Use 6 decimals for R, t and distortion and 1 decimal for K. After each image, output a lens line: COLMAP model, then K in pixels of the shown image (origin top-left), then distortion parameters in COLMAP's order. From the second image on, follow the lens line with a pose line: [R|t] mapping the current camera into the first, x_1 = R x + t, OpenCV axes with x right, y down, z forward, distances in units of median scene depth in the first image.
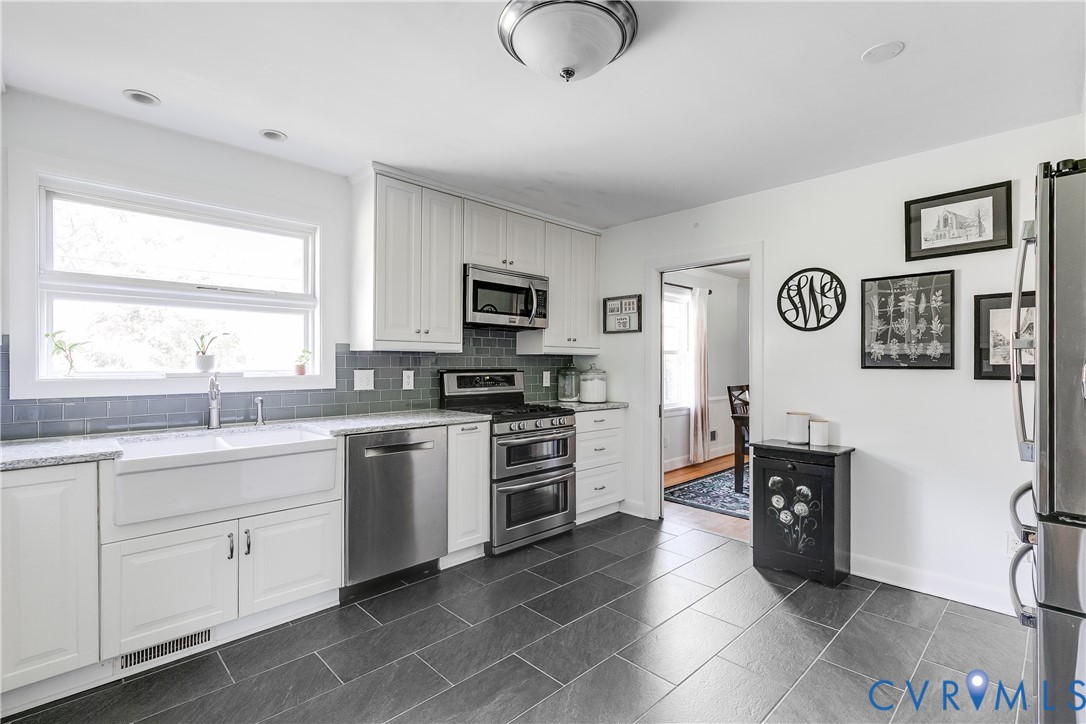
lens RADIAL K [[484.1, 0, 547.0], [0, 484.1, 362.1], [0, 0, 1]] dist [0.009485, -0.001630]
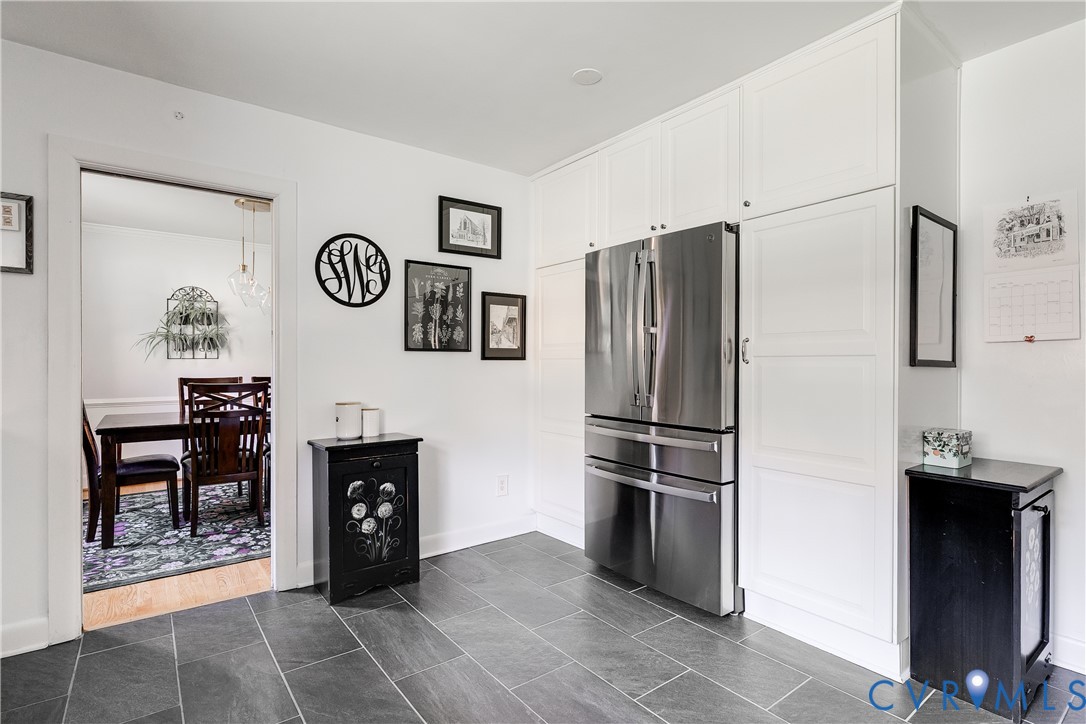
lens RADIAL K [[536.2, 0, 541.3], [0, 536.2, 361.9], [0, 0, 1]] dist [0.001775, 0.000414]
pose [[0.139972, -0.000316, 0.990155, -0.380435], [-0.006008, 0.999981, 0.001168, 0.032750], [-0.990137, -0.006112, 0.139968, 0.572661]]
